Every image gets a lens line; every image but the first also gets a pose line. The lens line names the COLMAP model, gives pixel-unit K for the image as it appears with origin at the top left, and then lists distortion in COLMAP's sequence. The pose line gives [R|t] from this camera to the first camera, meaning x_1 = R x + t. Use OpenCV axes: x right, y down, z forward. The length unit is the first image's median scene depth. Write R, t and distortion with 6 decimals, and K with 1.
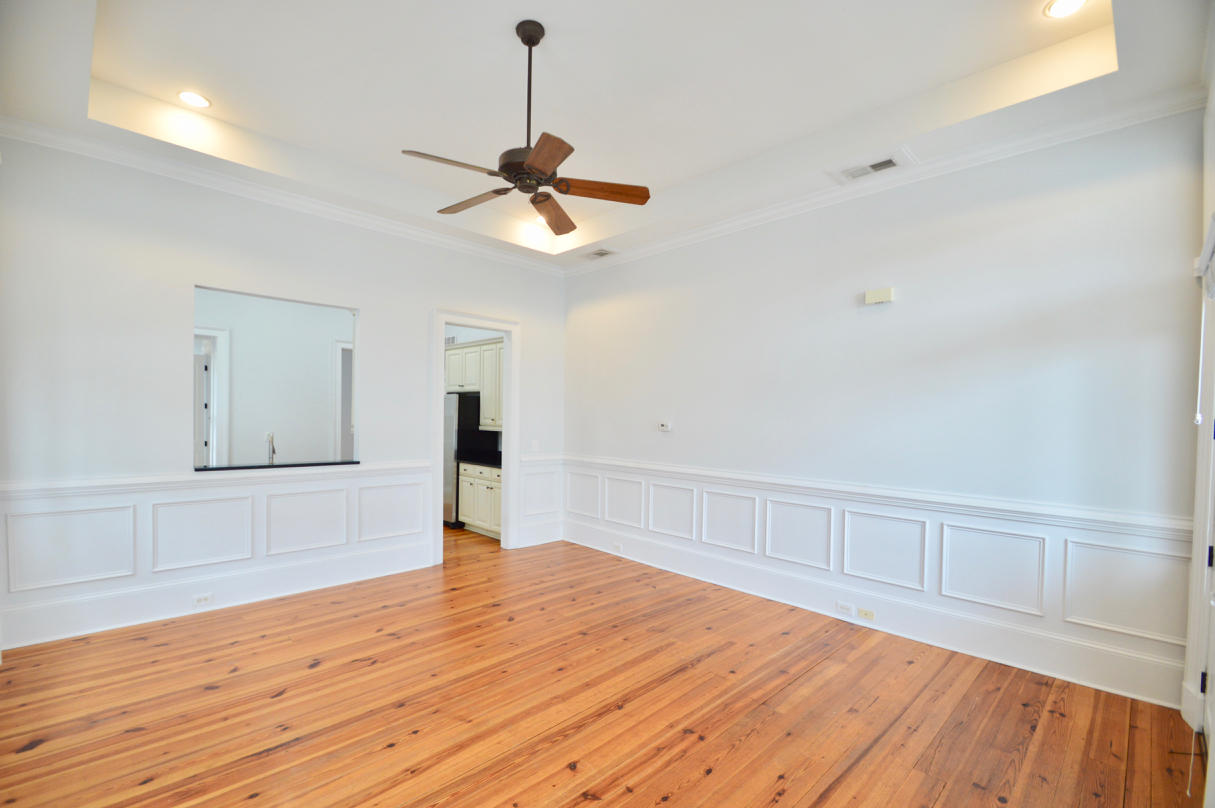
lens RADIAL K [[536.3, 0, 604.5], [0, 536.3, 409.9], [0, 0, 1]] dist [0.003809, -0.000937]
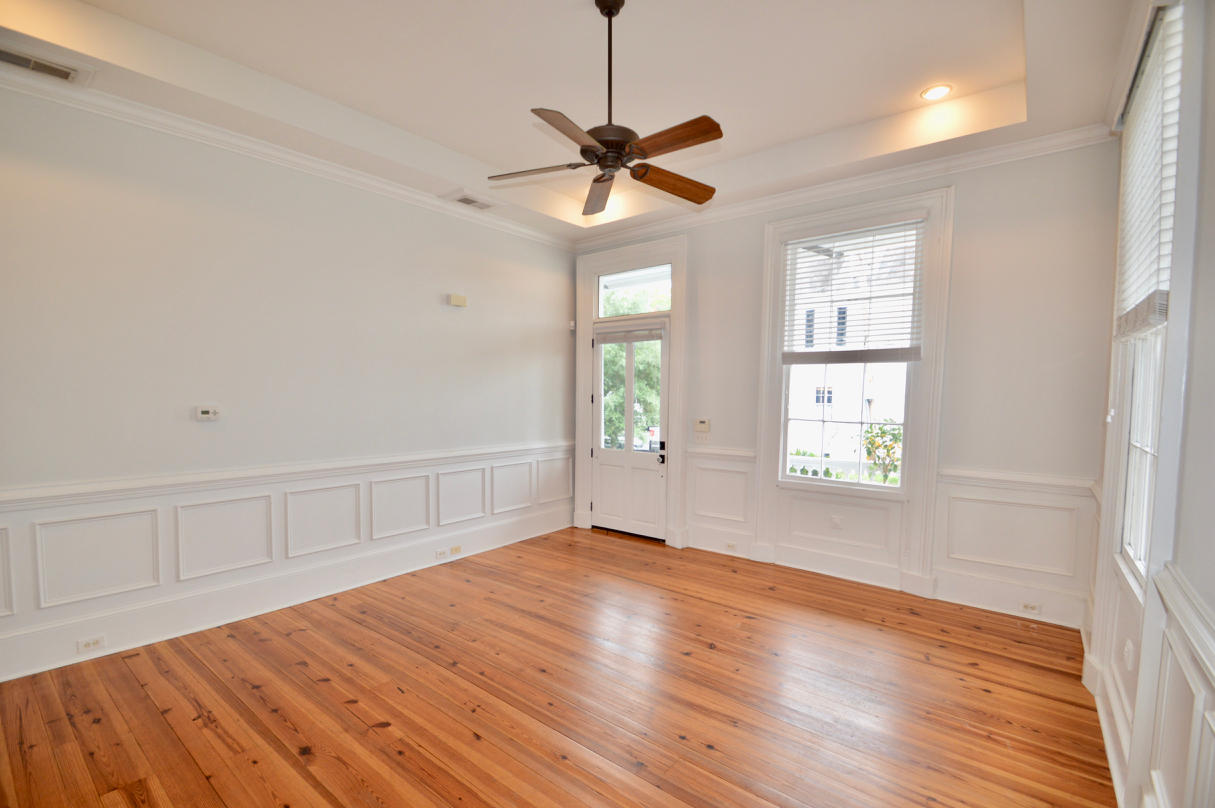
lens RADIAL K [[536.3, 0, 605.7], [0, 536.3, 402.3], [0, 0, 1]] dist [0.003809, -0.000937]
pose [[-0.114942, -0.033137, 0.992819, -0.801305], [-0.017158, 0.999361, 0.031369, -0.016086], [-0.993224, -0.013429, -0.115437, 0.792334]]
